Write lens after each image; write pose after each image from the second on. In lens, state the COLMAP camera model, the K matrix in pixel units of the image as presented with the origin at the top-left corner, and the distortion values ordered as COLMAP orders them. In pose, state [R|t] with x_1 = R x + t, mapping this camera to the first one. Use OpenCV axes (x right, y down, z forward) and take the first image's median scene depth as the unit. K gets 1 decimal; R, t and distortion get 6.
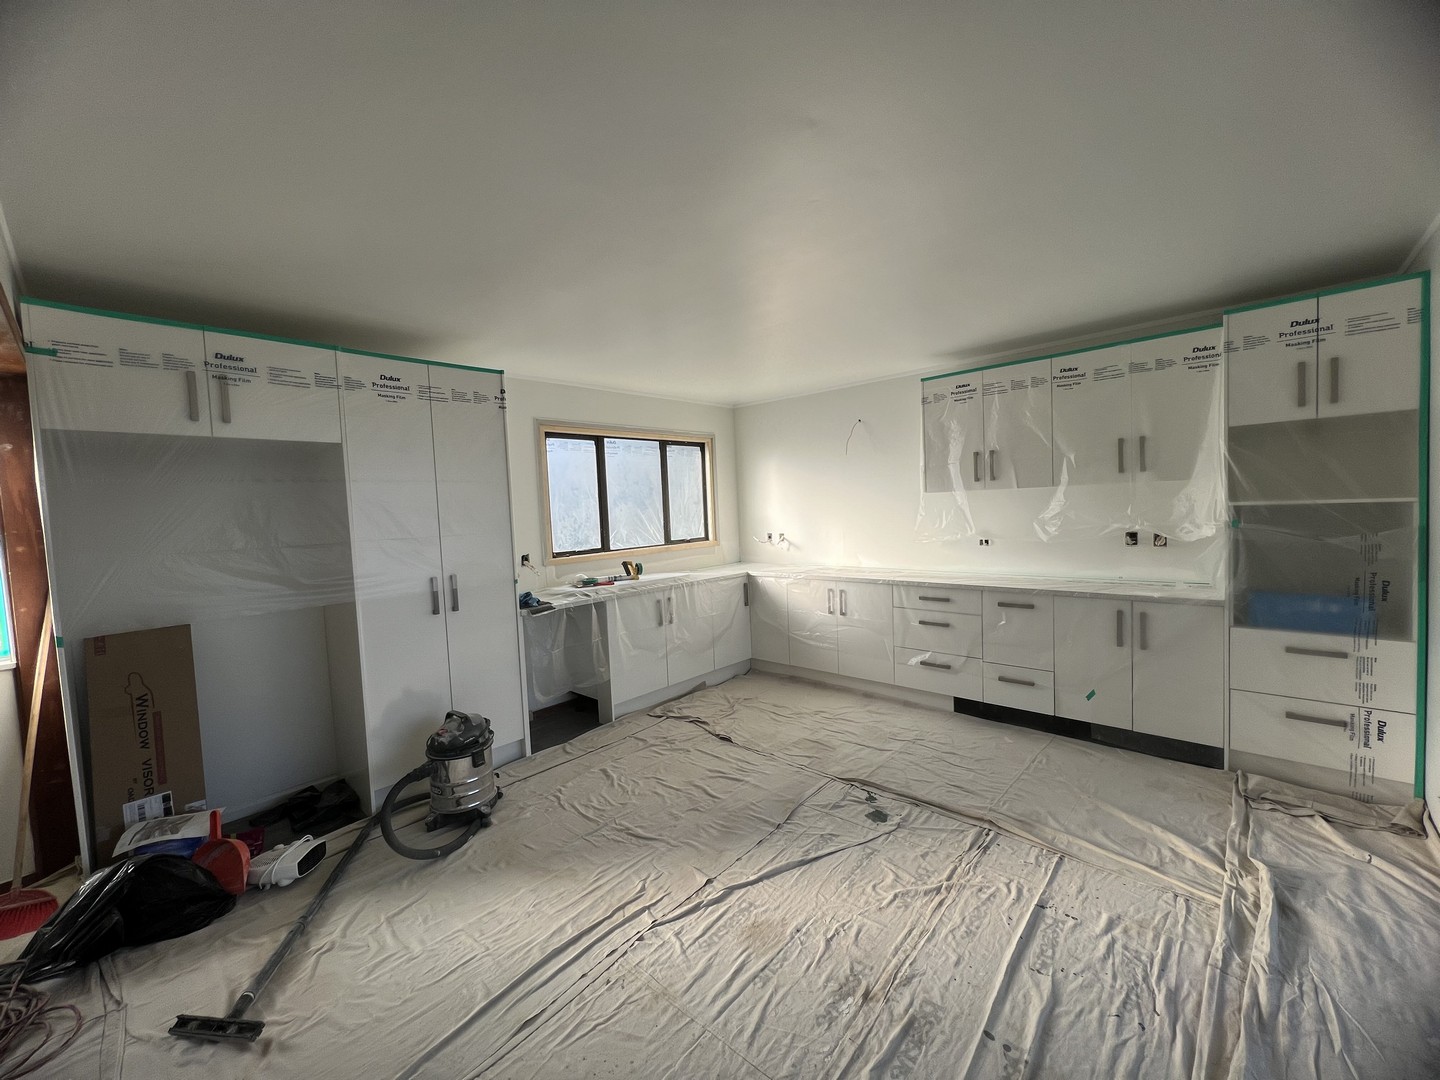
lens RADIAL K [[576.9, 0, 712.3], [0, 576.9, 533.1], [0, 0, 1]] dist [-0.000590, -0.000051]
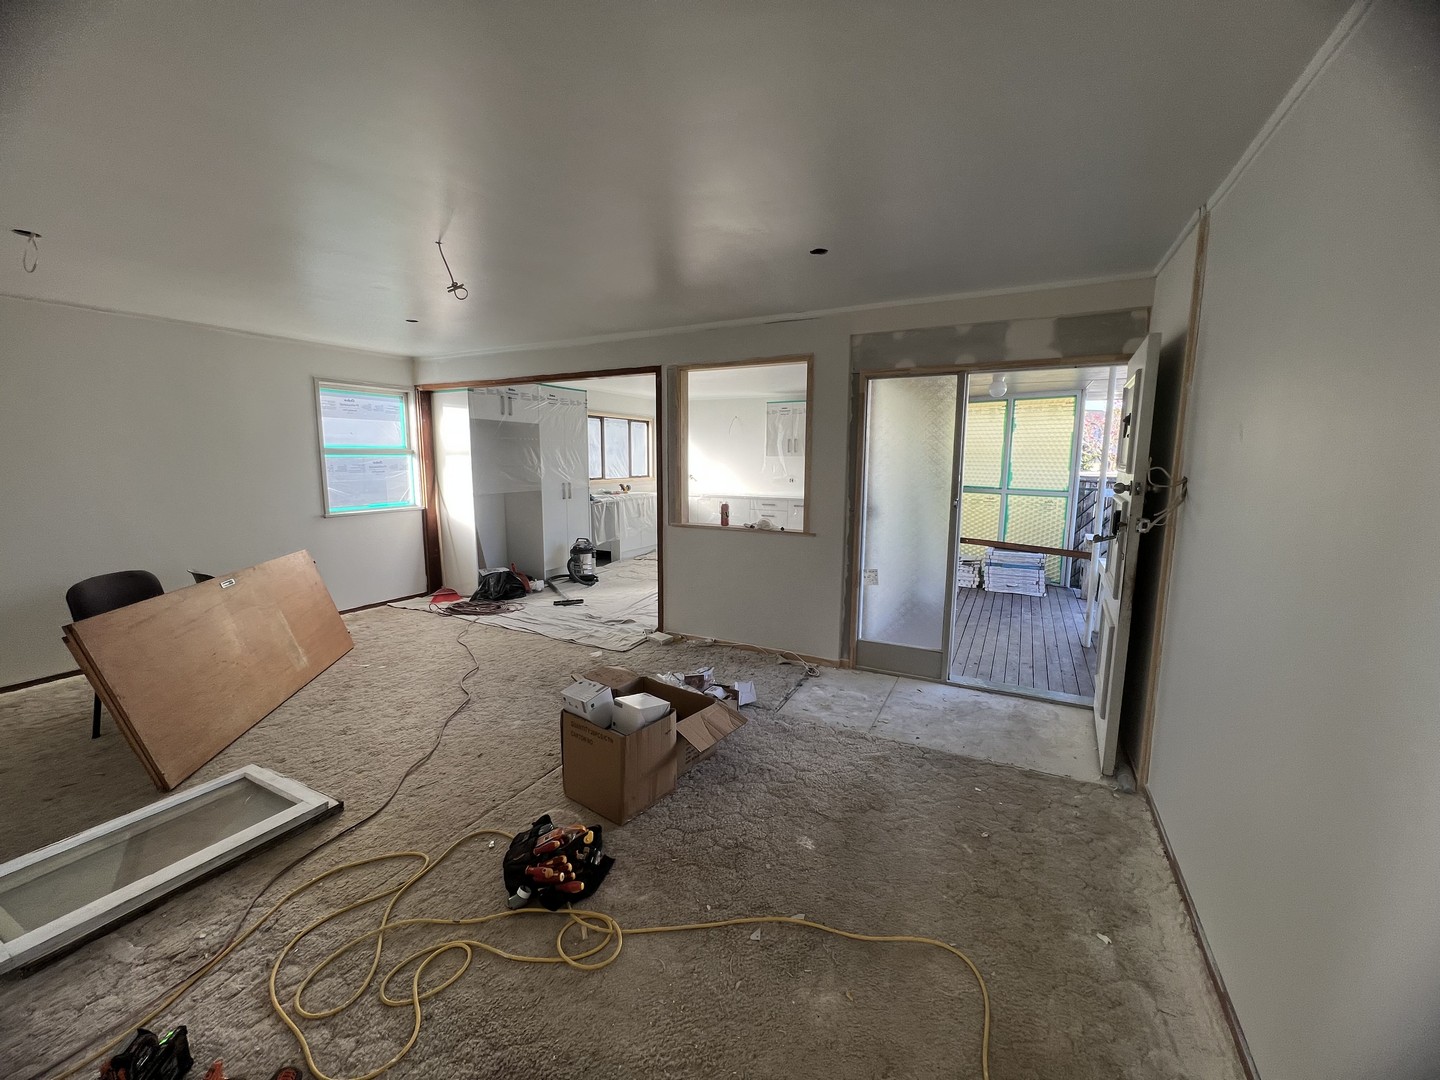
lens RADIAL K [[576.9, 0, 712.3], [0, 576.9, 533.1], [0, 0, 1]] dist [-0.000590, -0.000051]
pose [[0.962431, 0.012787, 0.271225, -0.417111], [-0.034453, 0.996568, 0.075272, 0.062431], [-0.269332, -0.081789, 0.959568, -1.063449]]
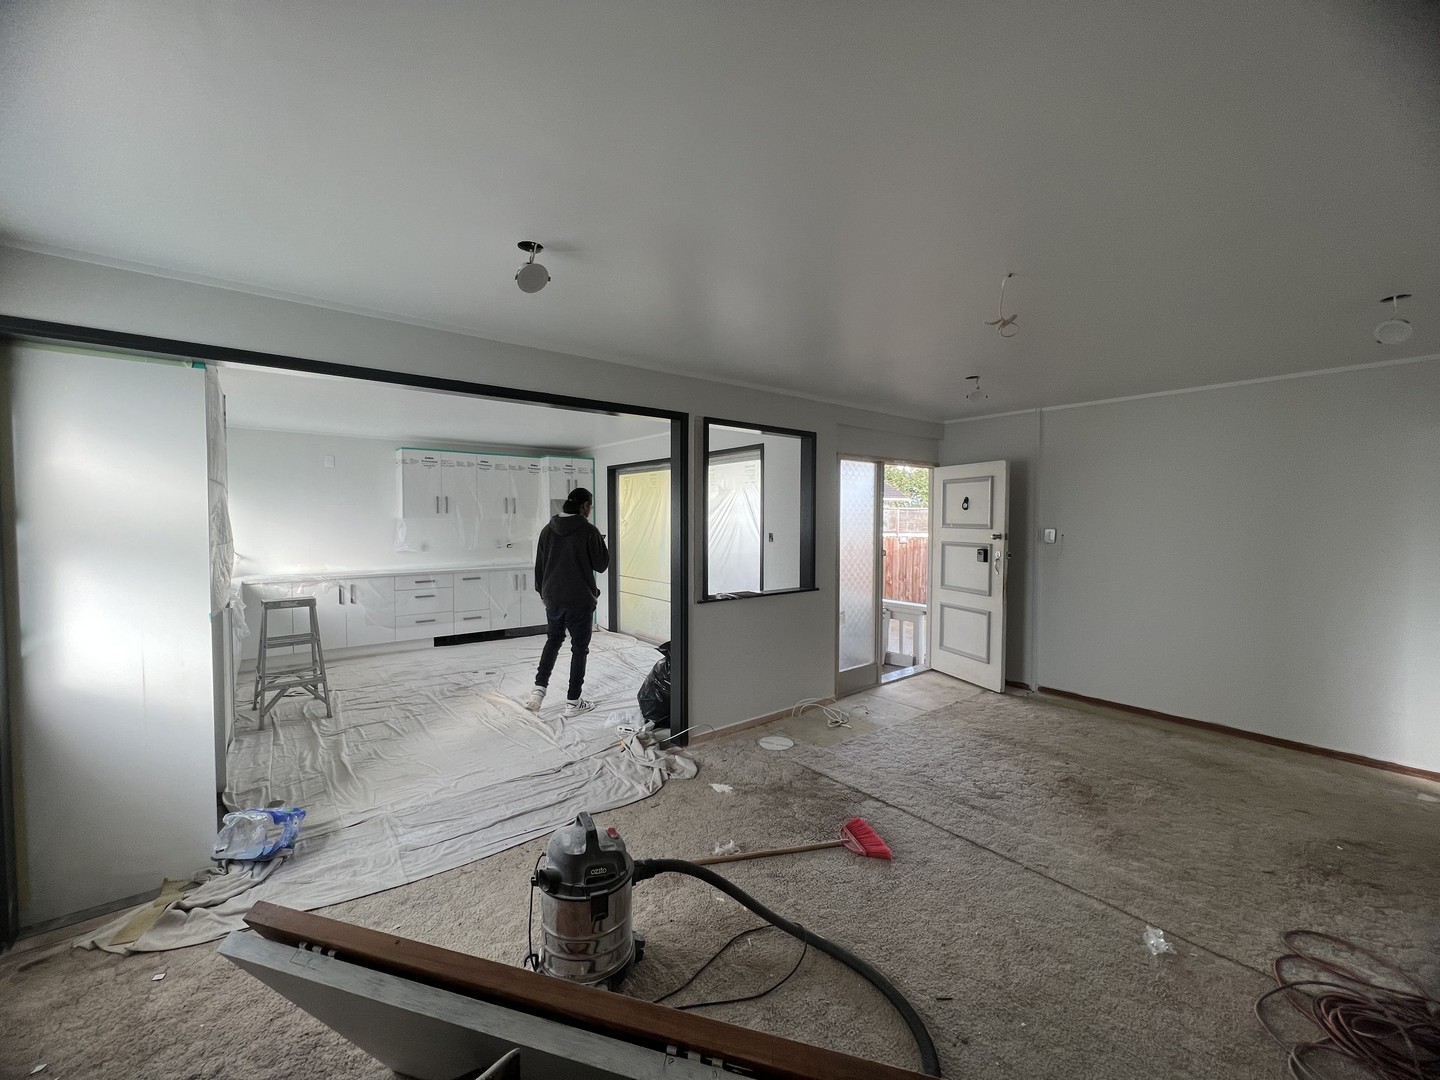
lens RADIAL K [[576.9, 0, 712.3], [0, 576.9, 533.1], [0, 0, 1]] dist [-0.000590, -0.000051]
pose [[0.155798, 0.015012, 0.987675, -1.131031], [0.039829, 0.998976, -0.021467, 0.041361], [-0.986986, 0.042683, 0.155041, -0.096822]]
